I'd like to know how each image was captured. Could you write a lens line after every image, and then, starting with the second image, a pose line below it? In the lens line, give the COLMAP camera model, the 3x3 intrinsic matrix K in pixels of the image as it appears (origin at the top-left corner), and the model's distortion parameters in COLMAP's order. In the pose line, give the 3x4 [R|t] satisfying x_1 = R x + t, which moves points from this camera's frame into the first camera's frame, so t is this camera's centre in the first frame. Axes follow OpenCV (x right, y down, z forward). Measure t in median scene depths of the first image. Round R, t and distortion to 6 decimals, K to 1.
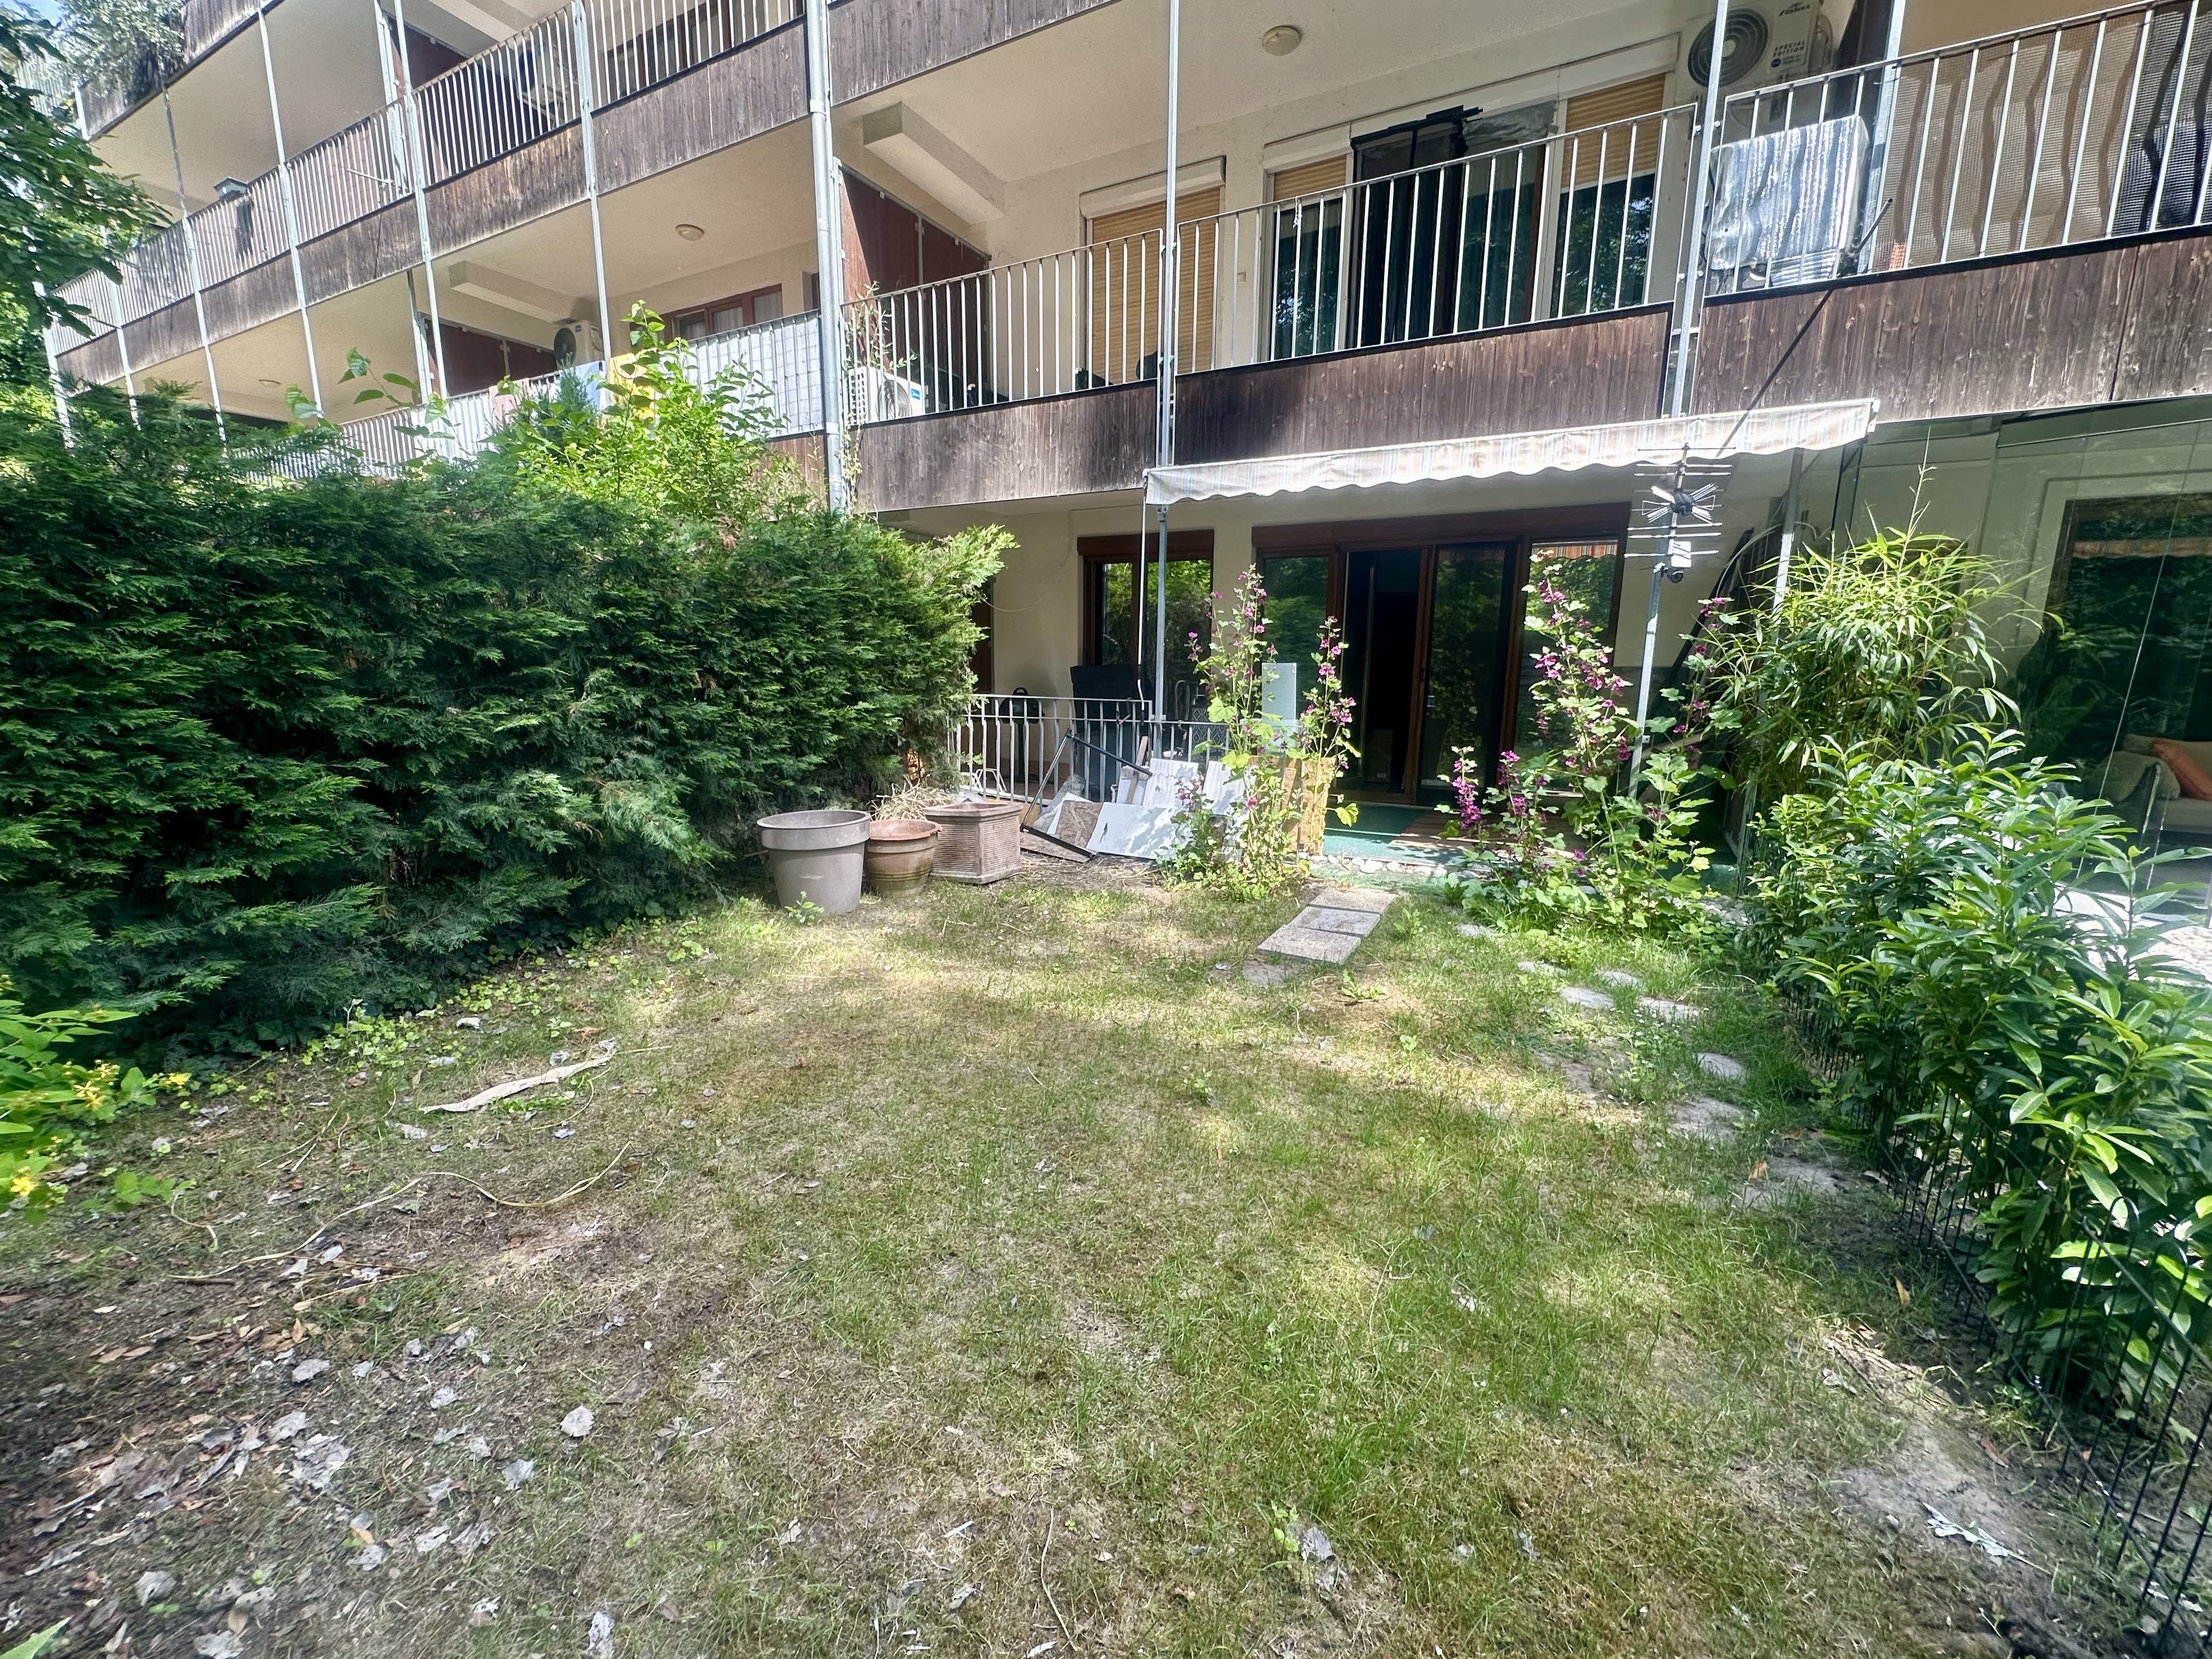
lens RADIAL K [[906.6, 0, 1105.9], [0, 906.6, 831.8], [0, 0, 1]] dist [-0.004700, 0.000805]
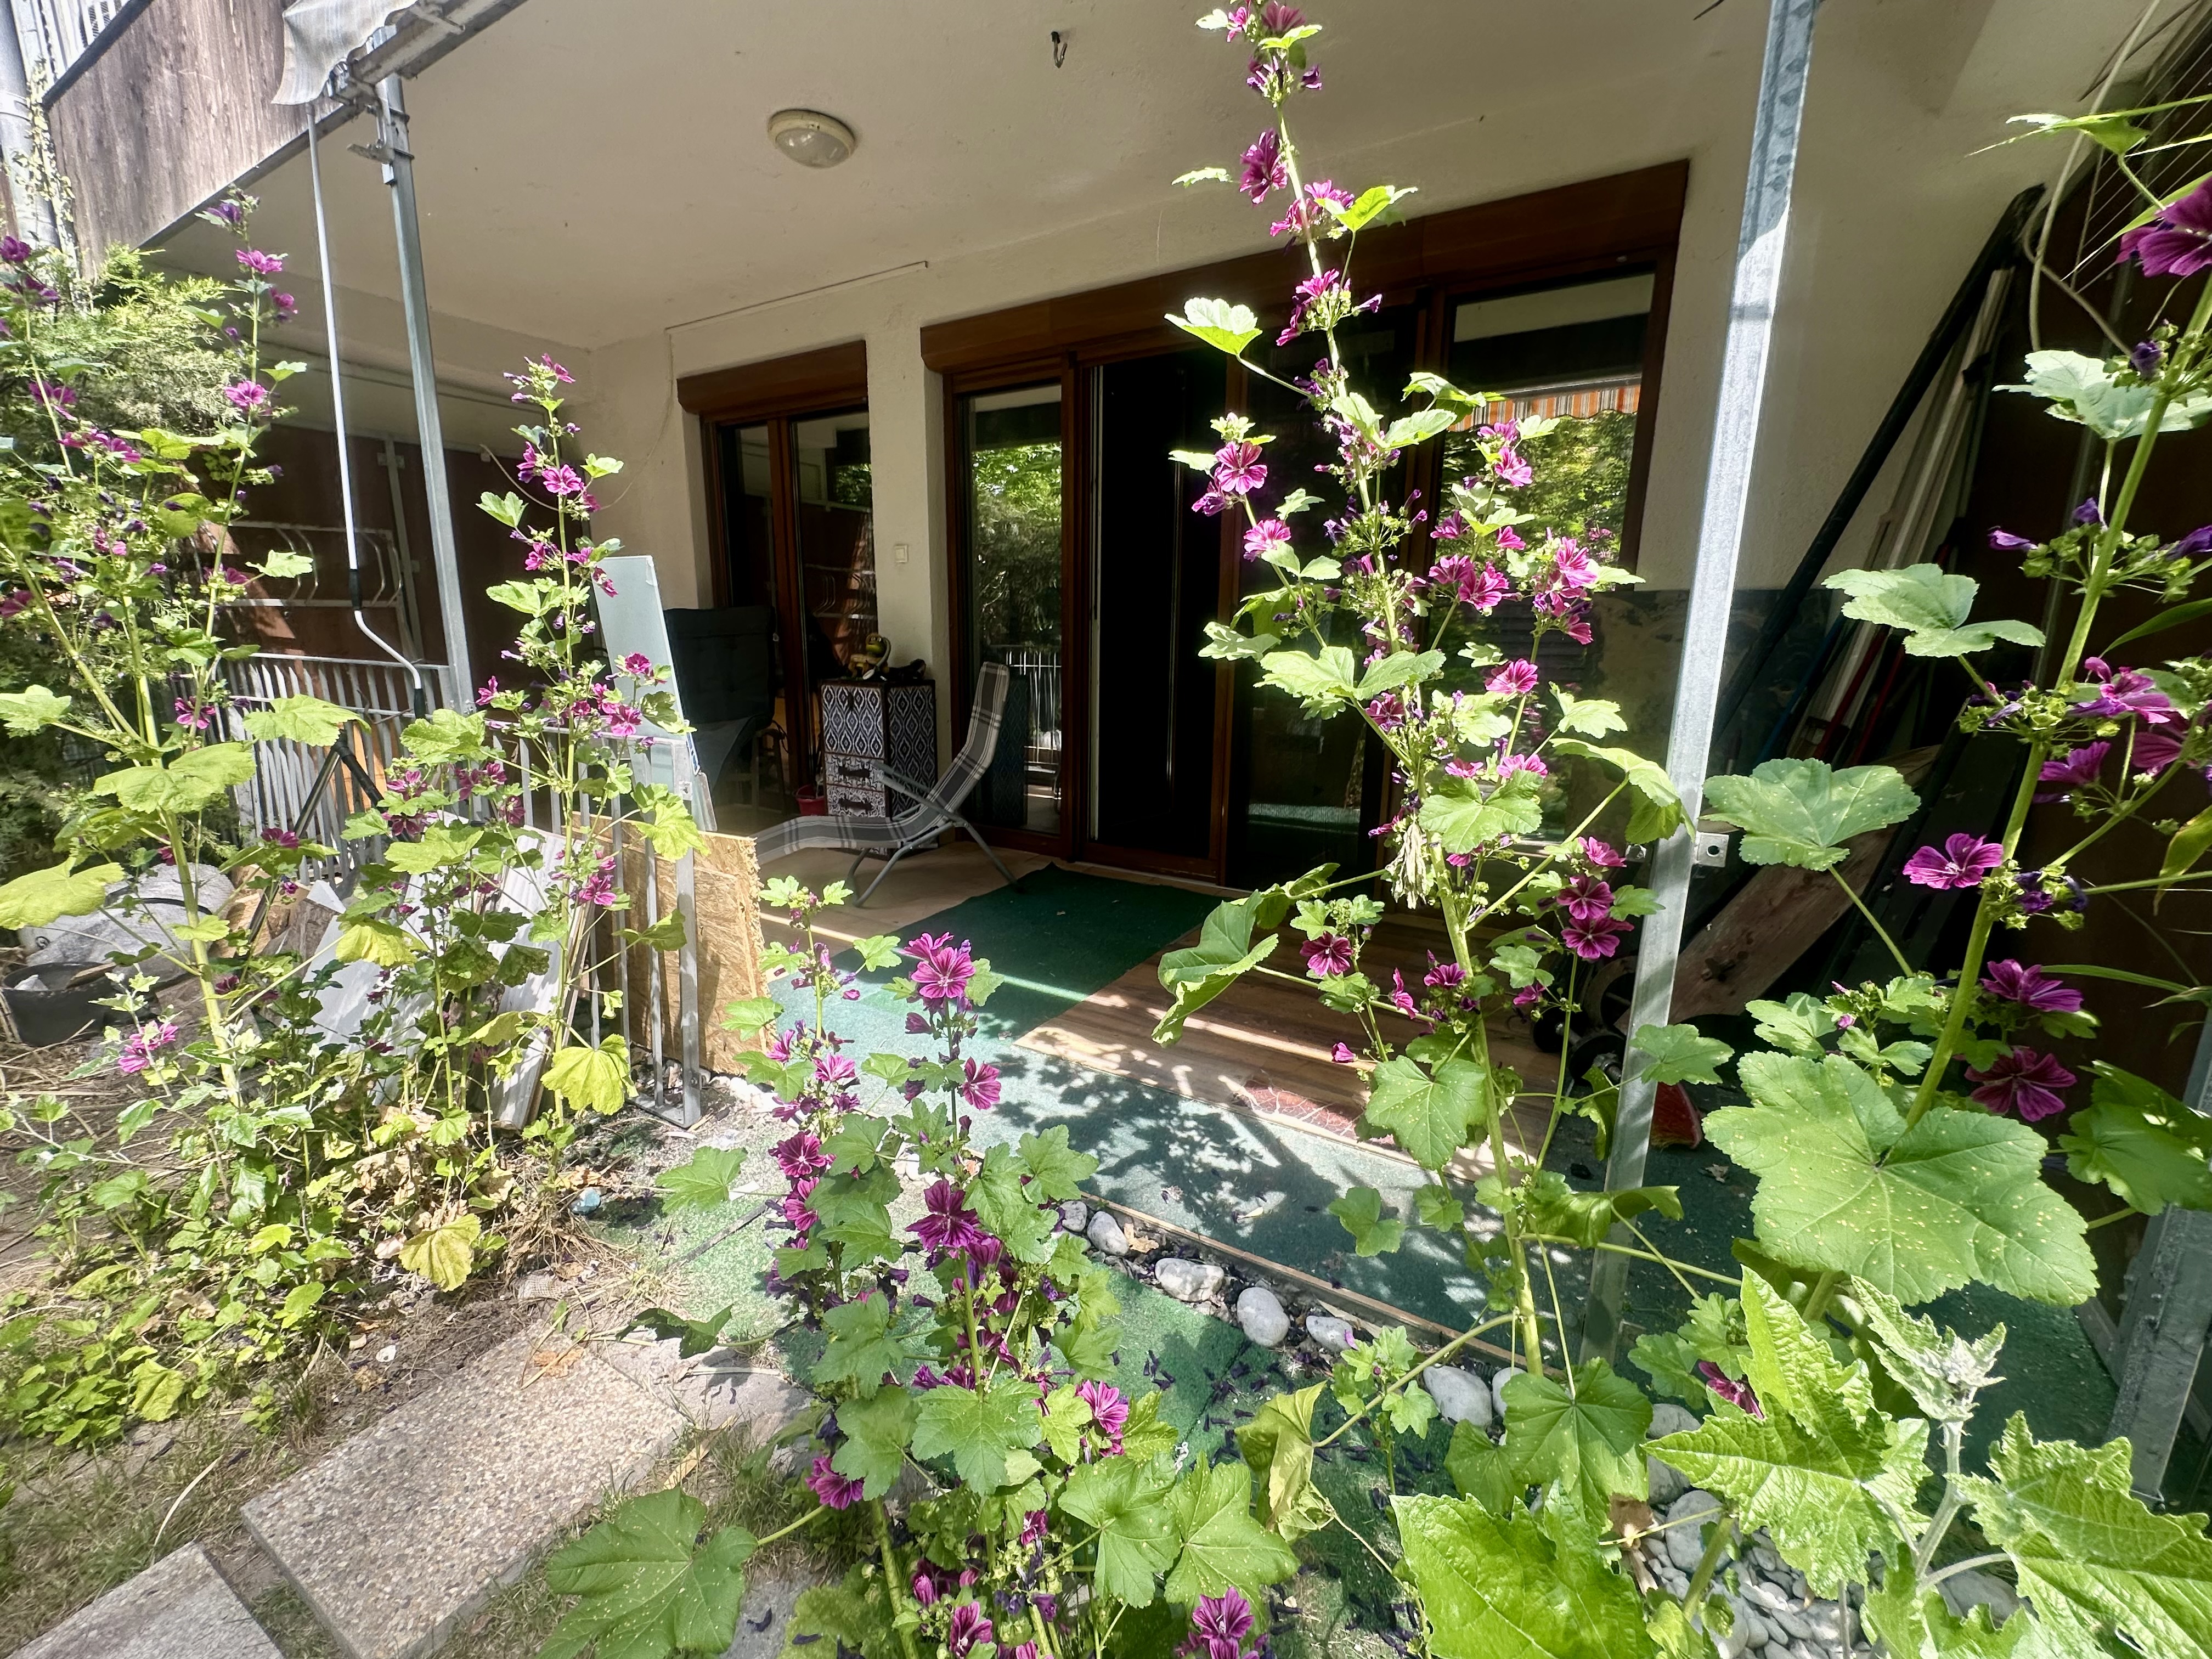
lens RADIAL K [[906.6, 0, 1104.3], [0, 906.6, 828.1], [0, 0, 1]] dist [-0.004700, 0.000805]
pose [[0.998577, 0.013127, -0.051681, 0.518058], [-0.011792, 0.999591, 0.026054, -0.123289], [0.052001, -0.025408, 0.998324, 0.867928]]
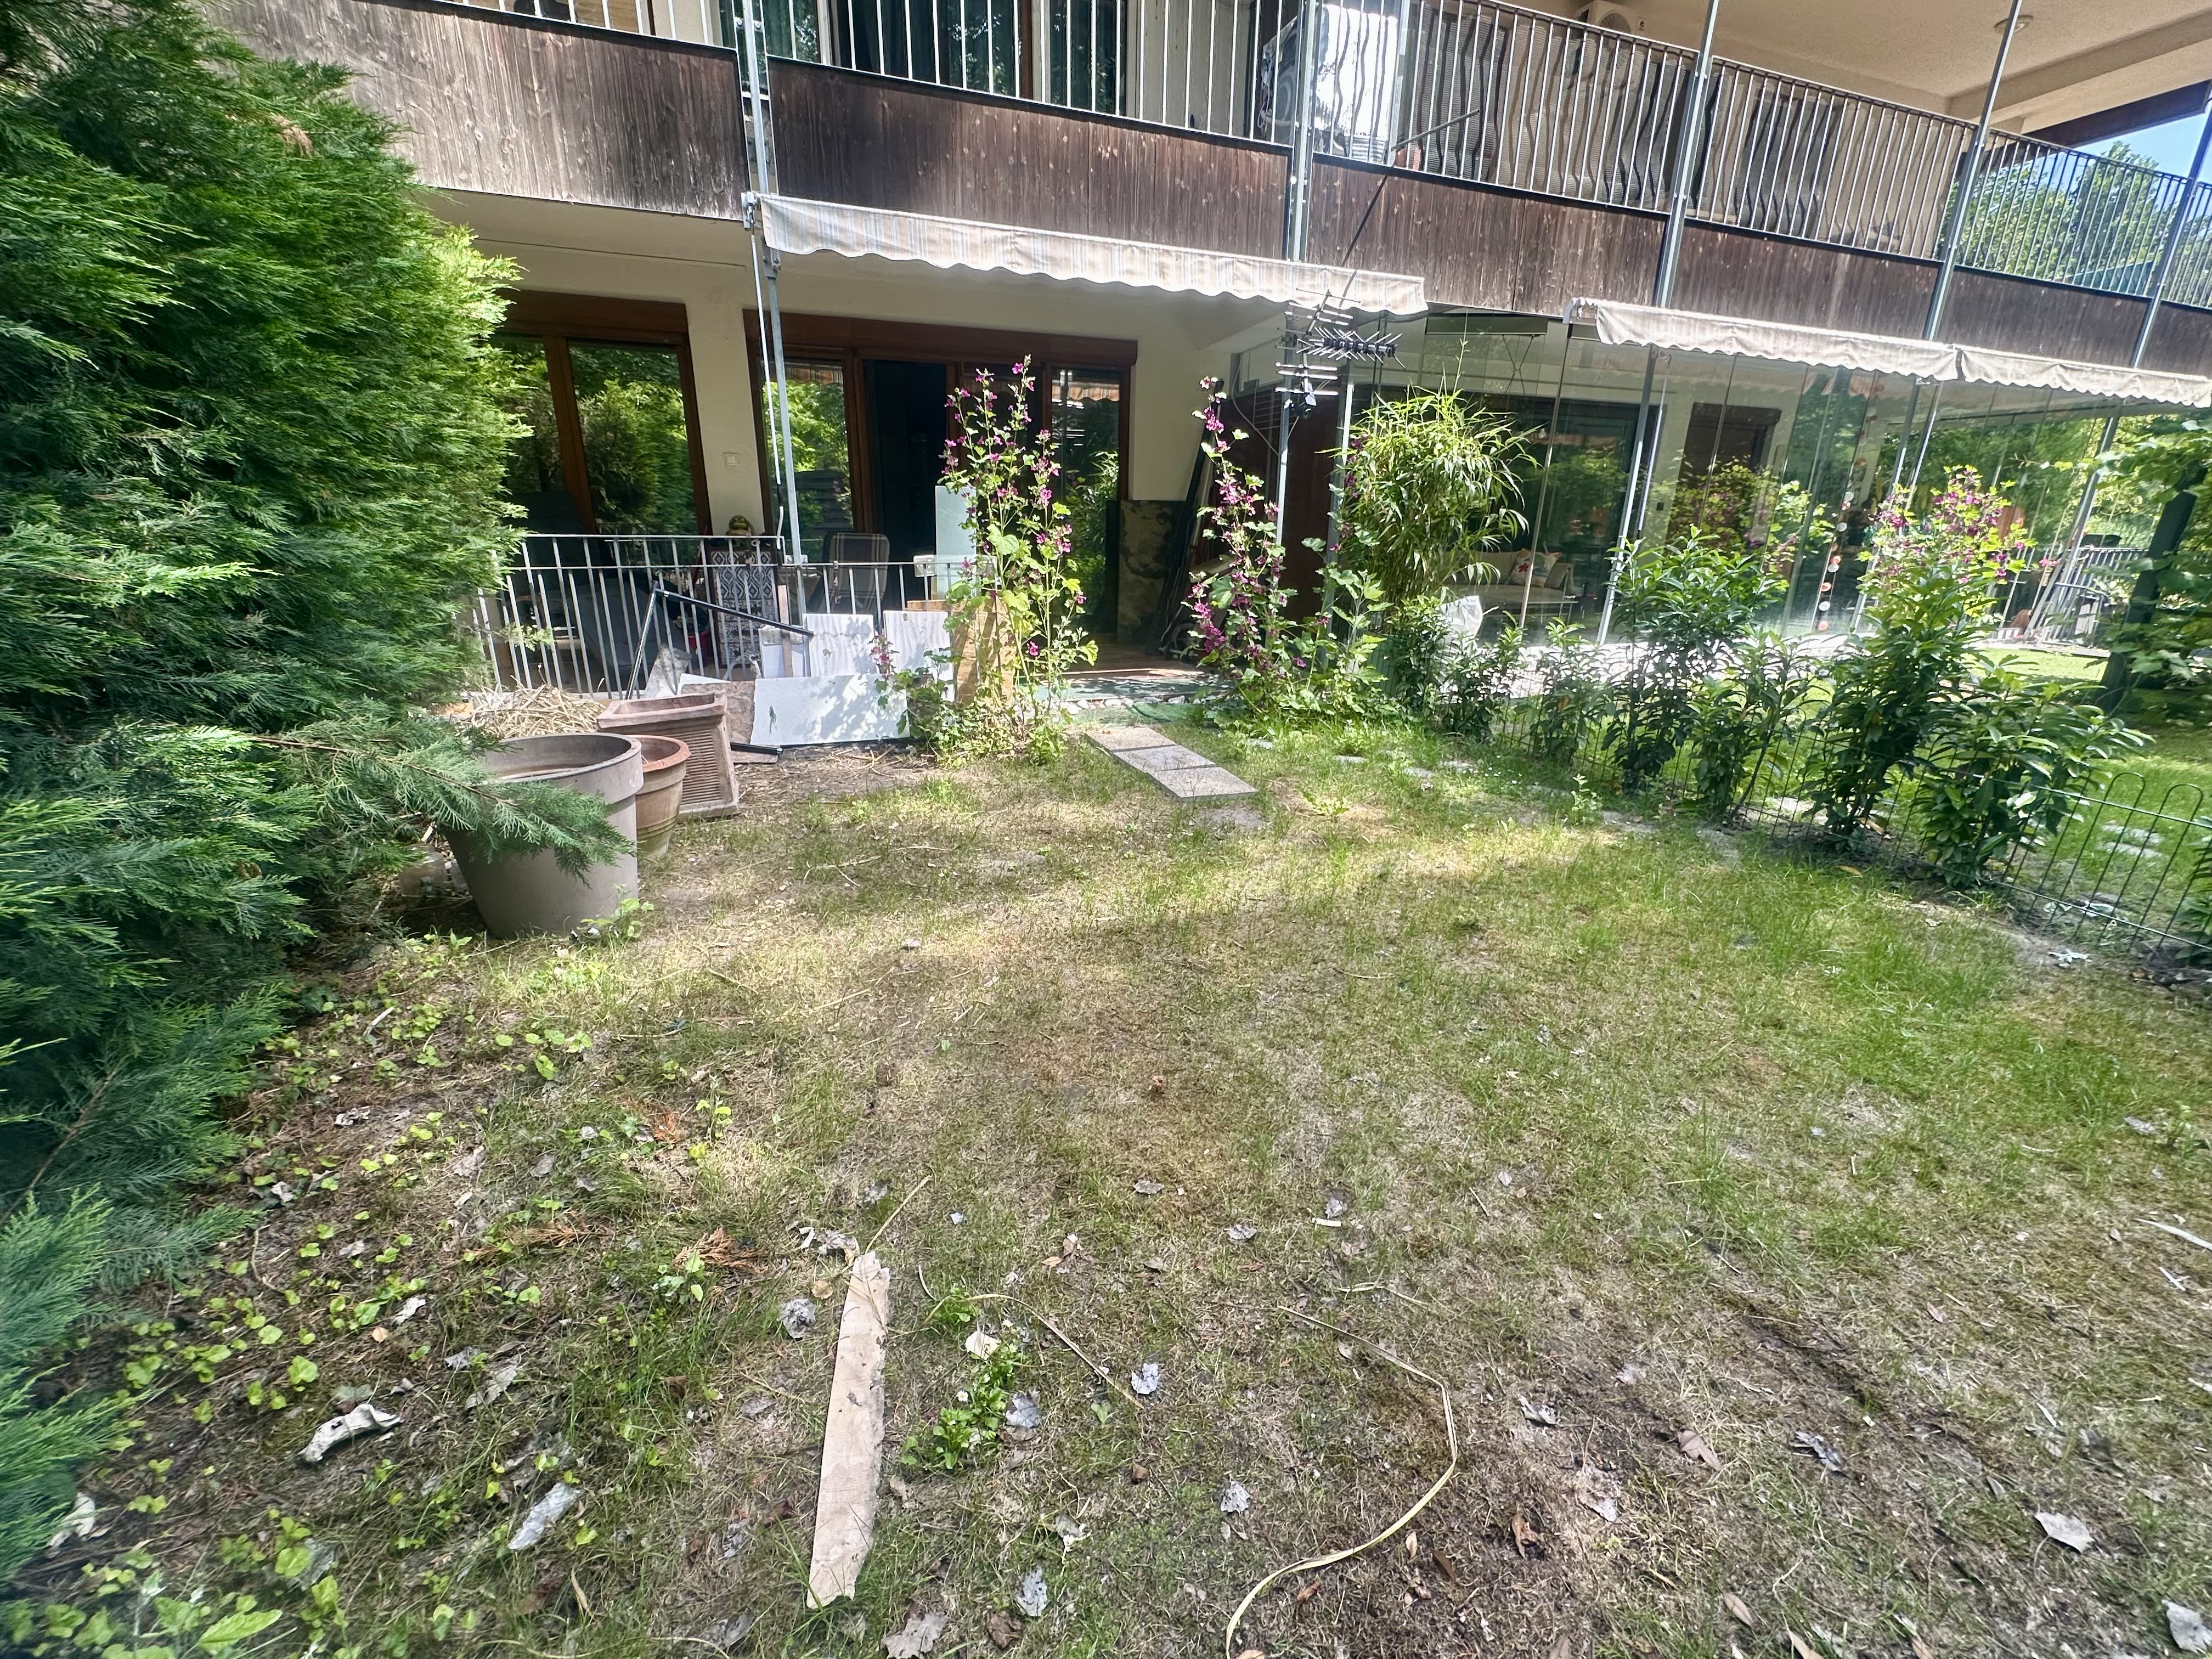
lens RADIAL K [[906.6, 0, 1108.0], [0, 906.6, 831.0], [0, 0, 1]] dist [-0.004700, 0.000805]
pose [[0.653291, -0.246741, 0.715772, -0.520011], [0.133465, 0.968131, 0.211920, -0.043565], [-0.745250, -0.042915, 0.665403, 0.400439]]
